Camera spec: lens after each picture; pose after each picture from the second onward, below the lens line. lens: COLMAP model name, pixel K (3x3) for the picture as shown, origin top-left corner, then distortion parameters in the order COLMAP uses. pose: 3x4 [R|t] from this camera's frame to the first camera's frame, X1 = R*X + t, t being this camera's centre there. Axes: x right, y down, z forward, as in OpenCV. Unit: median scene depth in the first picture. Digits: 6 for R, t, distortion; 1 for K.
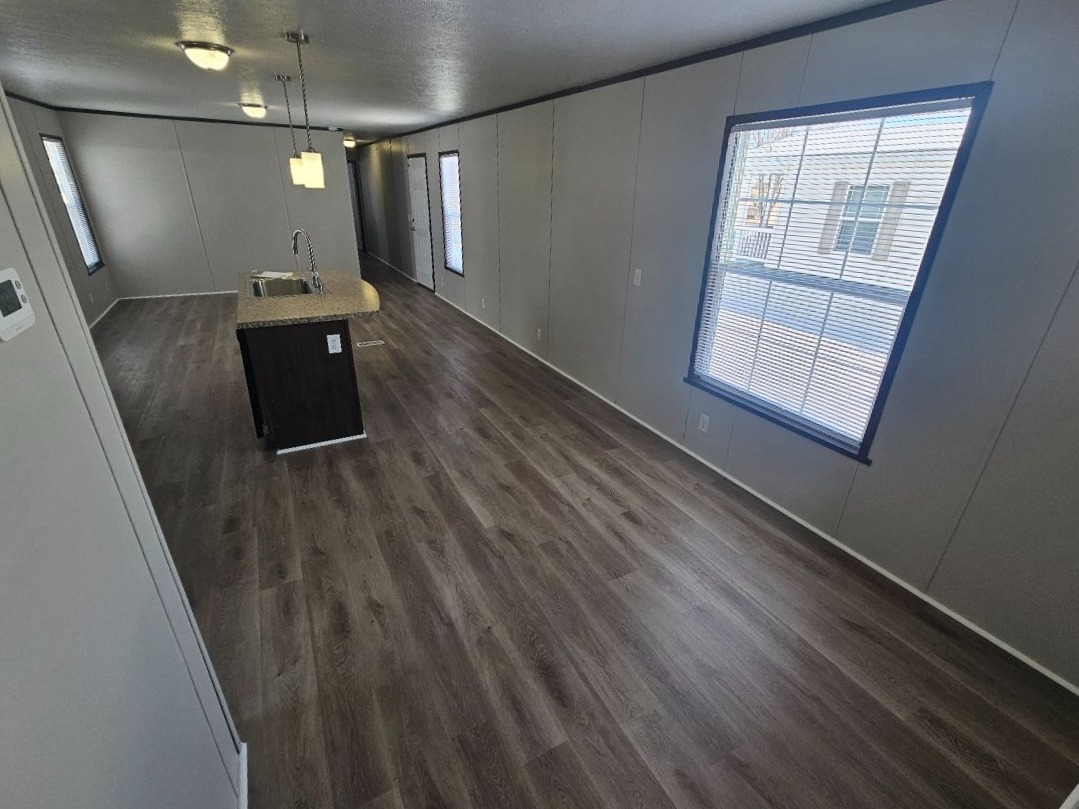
lens RADIAL K [[491.0, 0, 544.6], [0, 491.0, 409.1], [0, 0, 1]] dist [0.001044, -0.000016]
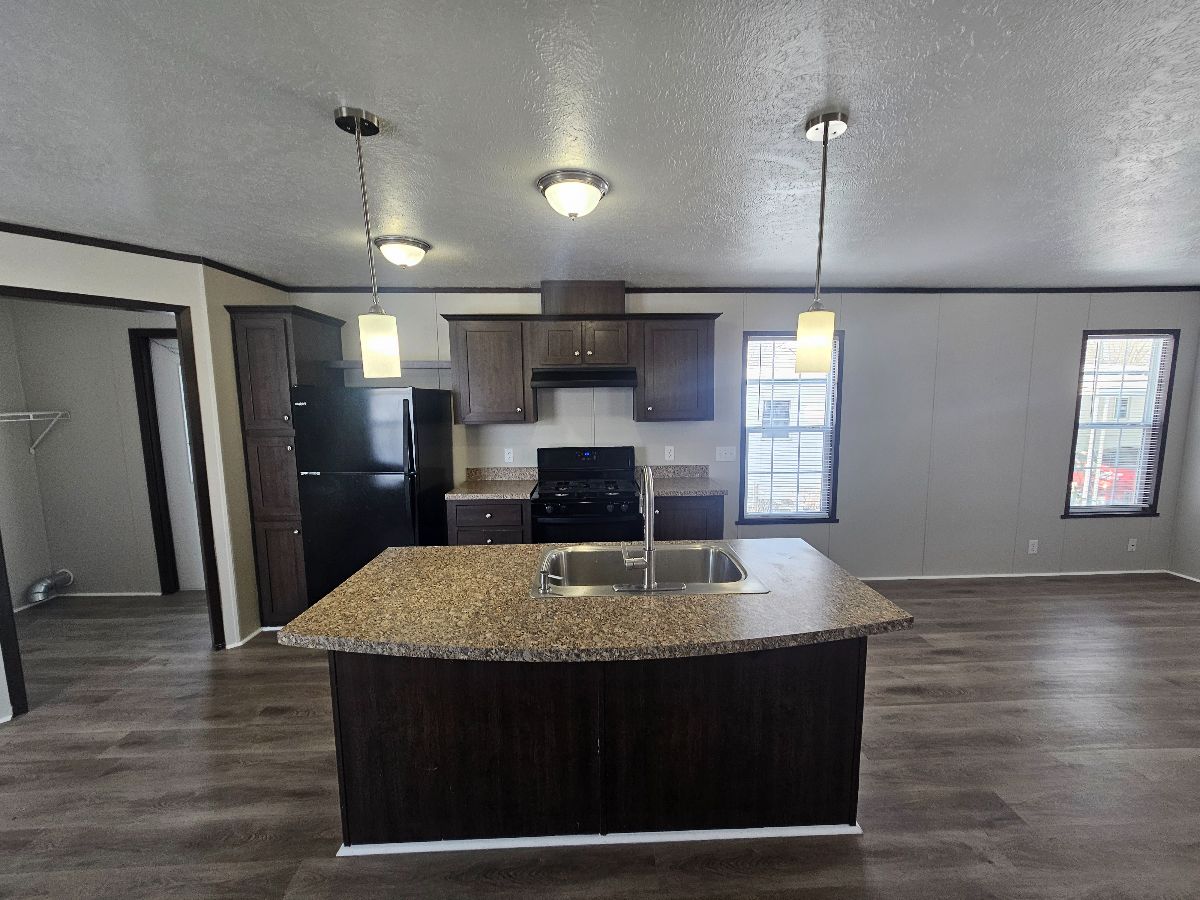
lens RADIAL K [[493.5, 0, 605.7], [0, 493.5, 455.7], [0, 0, 1]] dist [0.000487, 0.000340]
pose [[-0.443787, 0.087906, -0.891811, -0.095342], [-0.376343, 0.884881, 0.274501, -0.590881], [0.813277, 0.457447, -0.359616, 1.375196]]
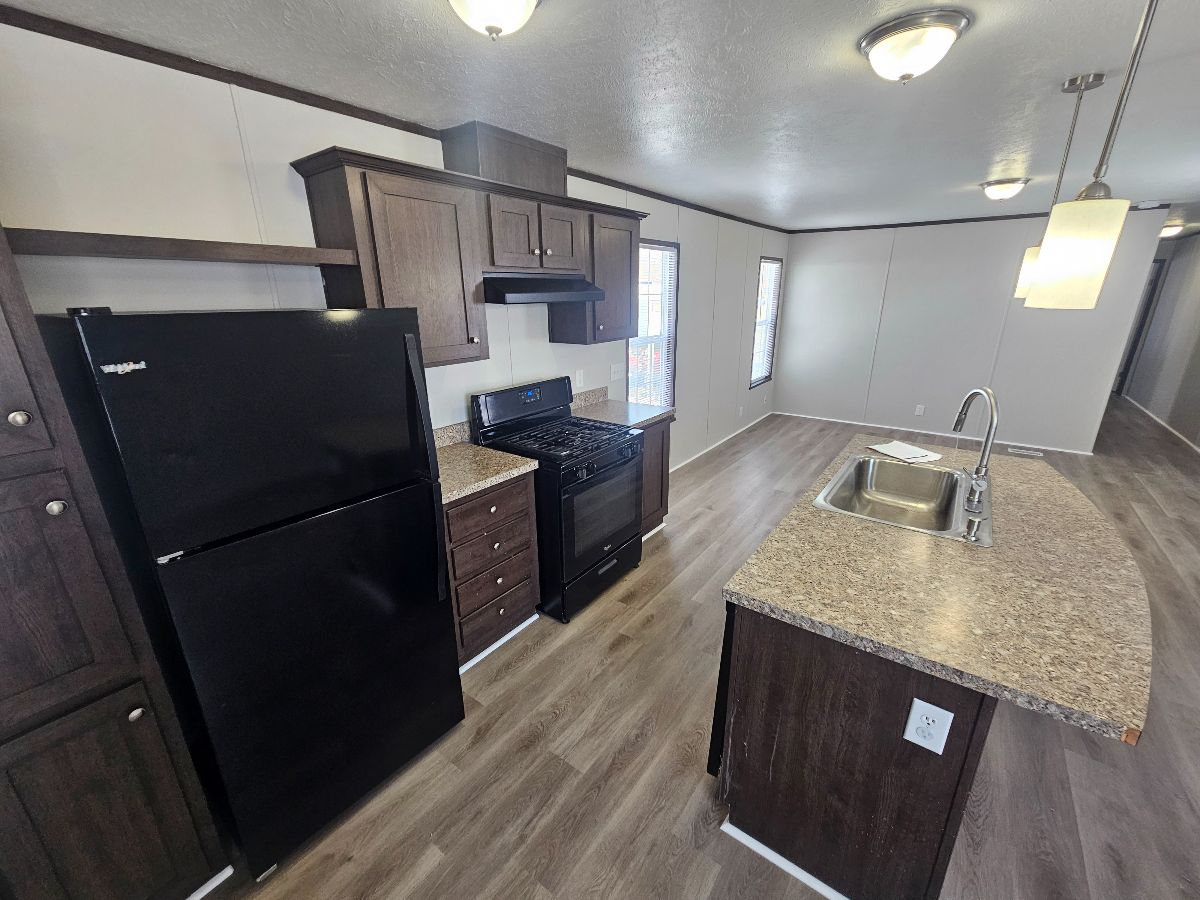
lens RADIAL K [[495.8, 0, 607.2], [0, 495.8, 458.6], [0, 0, 1]] dist [0.003507, 0.000120]
pose [[0.429316, 0.260119, -0.864885, -0.275031], [-0.359389, 0.927746, 0.100629, -0.273712], [0.828569, 0.267629, 0.491780, 0.594955]]
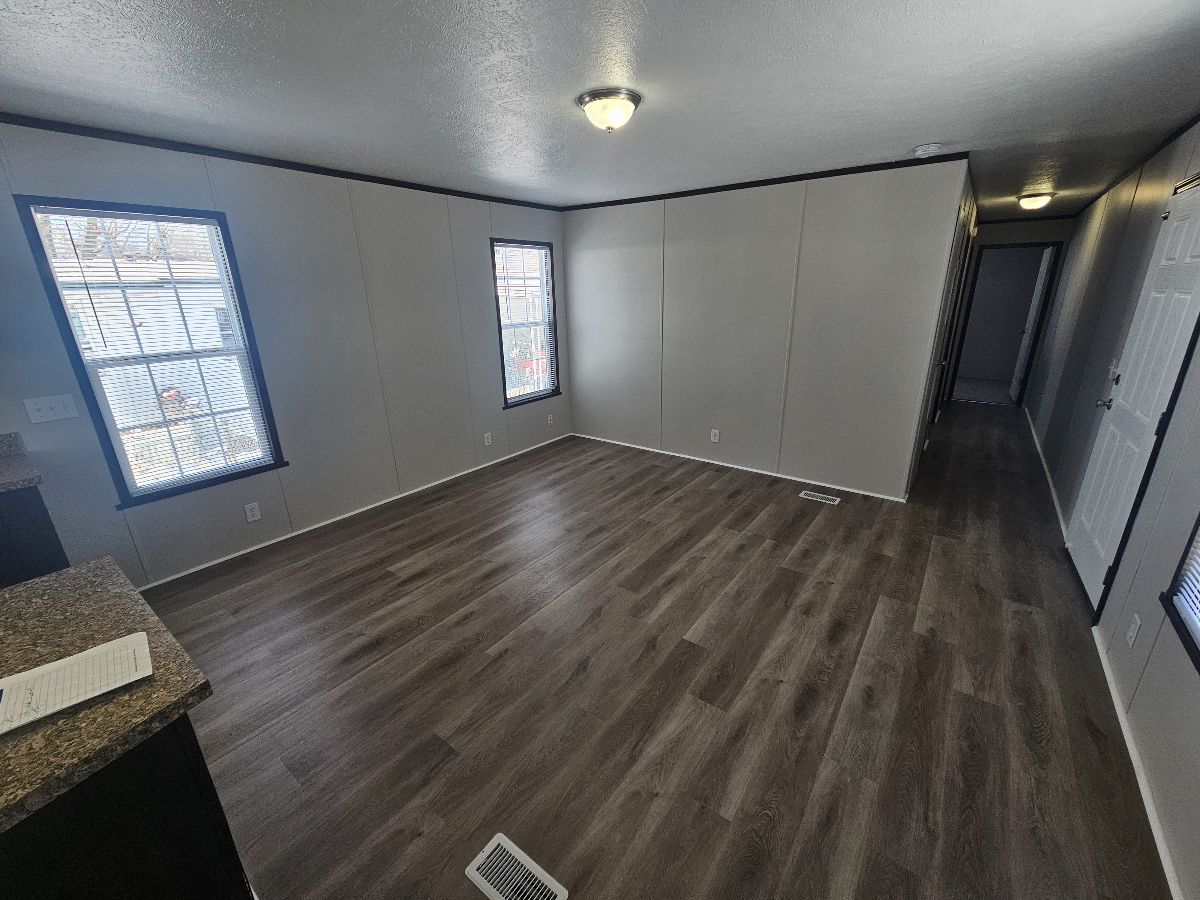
lens RADIAL K [[493.7, 0, 608.5], [0, 493.7, 450.4], [0, 0, 1]] dist [0.000837, 0.000091]
pose [[0.423976, 0.249525, -0.870621, -0.304590], [-0.352129, 0.931080, 0.095373, -0.683657], [0.834416, 0.266135, 0.482621, 1.539638]]
